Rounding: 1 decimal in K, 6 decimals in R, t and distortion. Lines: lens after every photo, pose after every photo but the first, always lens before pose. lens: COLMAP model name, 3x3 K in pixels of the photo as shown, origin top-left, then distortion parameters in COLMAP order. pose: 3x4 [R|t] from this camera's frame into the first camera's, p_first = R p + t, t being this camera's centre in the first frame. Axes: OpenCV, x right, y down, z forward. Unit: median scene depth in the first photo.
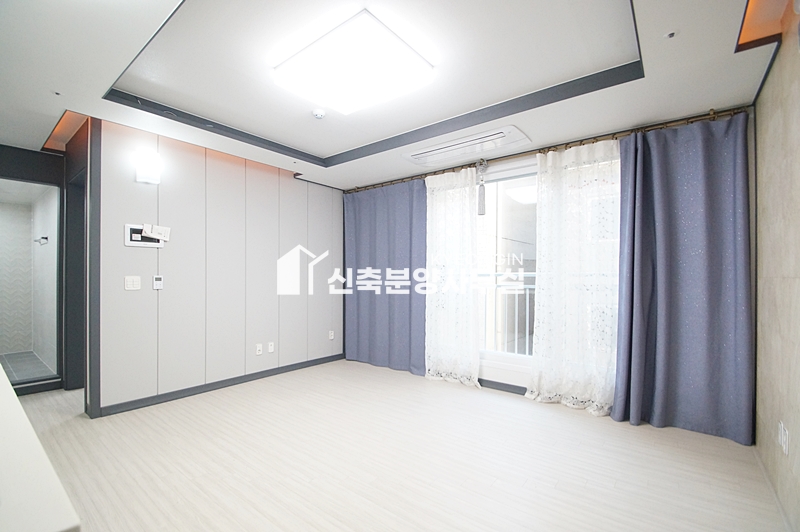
lens RADIAL K [[354.7, 0, 396.8], [0, 354.7, 274.7], [0, 0, 1]] dist [-0.002853, -0.001002]
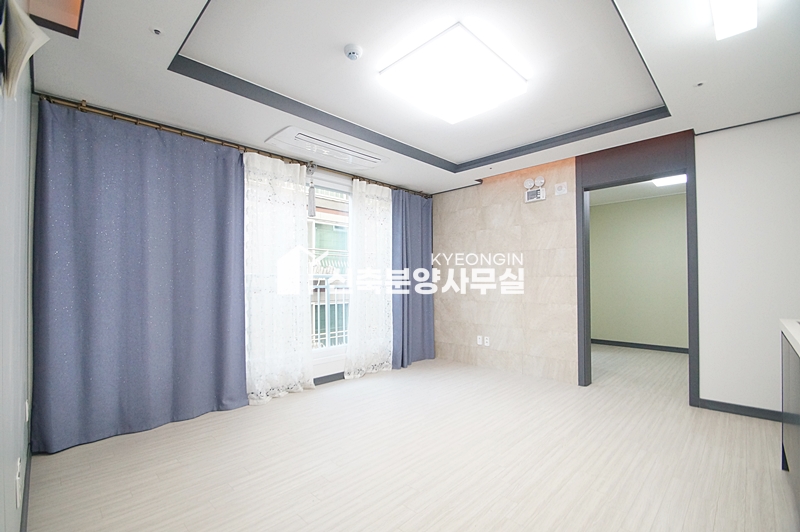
lens RADIAL K [[354.7, 0, 396.8], [0, 354.7, 274.7], [0, 0, 1]] dist [-0.002853, -0.001002]
pose [[0.105128, 0.013198, 0.994371, -0.792462], [0.003792, 0.999899, -0.013672, 0.013194], [-0.994451, 0.005208, 0.105068, 0.701111]]
